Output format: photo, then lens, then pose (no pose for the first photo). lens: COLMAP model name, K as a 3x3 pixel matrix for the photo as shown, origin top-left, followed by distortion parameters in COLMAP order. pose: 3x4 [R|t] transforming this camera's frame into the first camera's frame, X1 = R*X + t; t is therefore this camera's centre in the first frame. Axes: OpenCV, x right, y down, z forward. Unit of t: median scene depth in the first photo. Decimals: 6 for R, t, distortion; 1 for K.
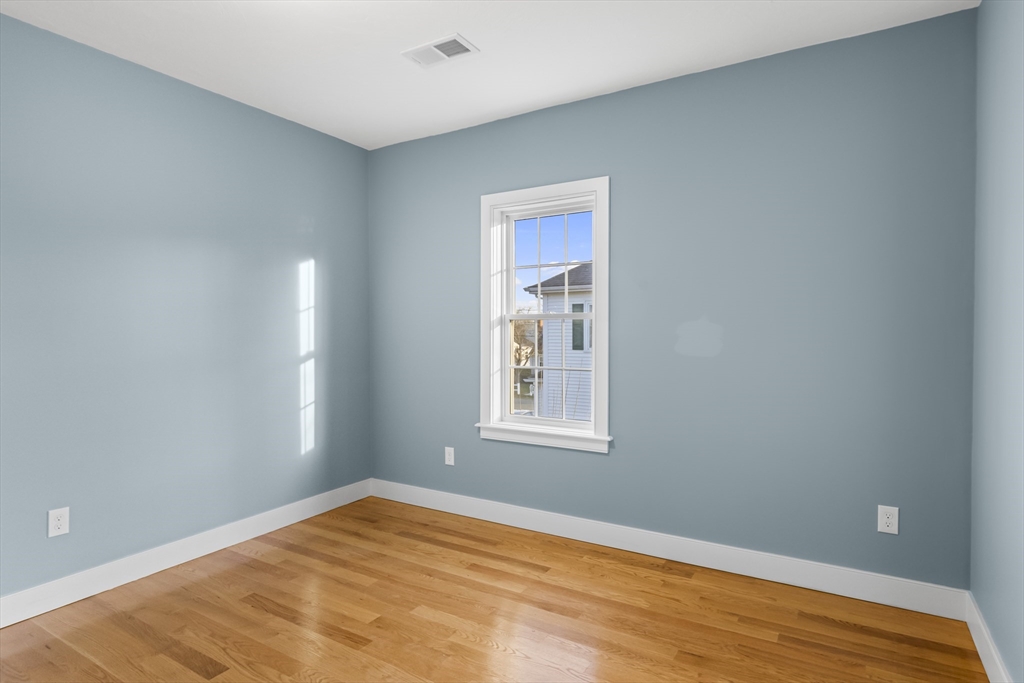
lens RADIAL K [[544.2, 0, 516.6], [0, 544.2, 348.7], [0, 0, 1]] dist [0.019350, -0.000485]
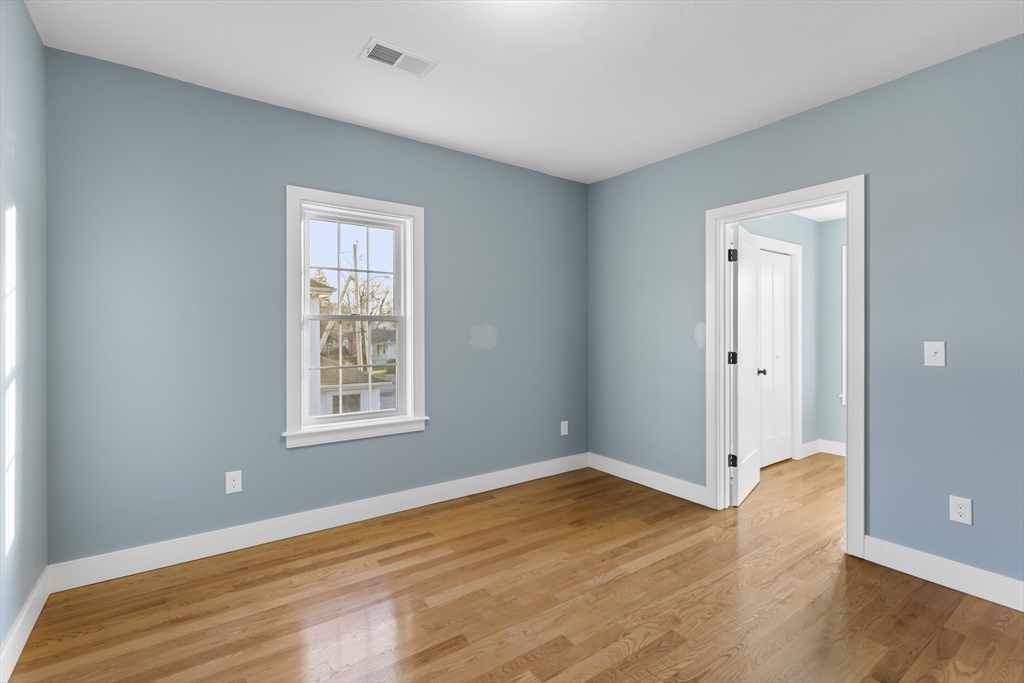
lens RADIAL K [[466.9, 0, 515.0], [0, 466.9, 332.2], [0, 0, 1]] dist [-0.000146, 0.001481]
pose [[0.401267, -0.003384, 0.915955, -0.727652], [0.022120, 0.999737, -0.005997, -0.020287], [-0.915694, 0.022667, 0.401236, 0.383540]]
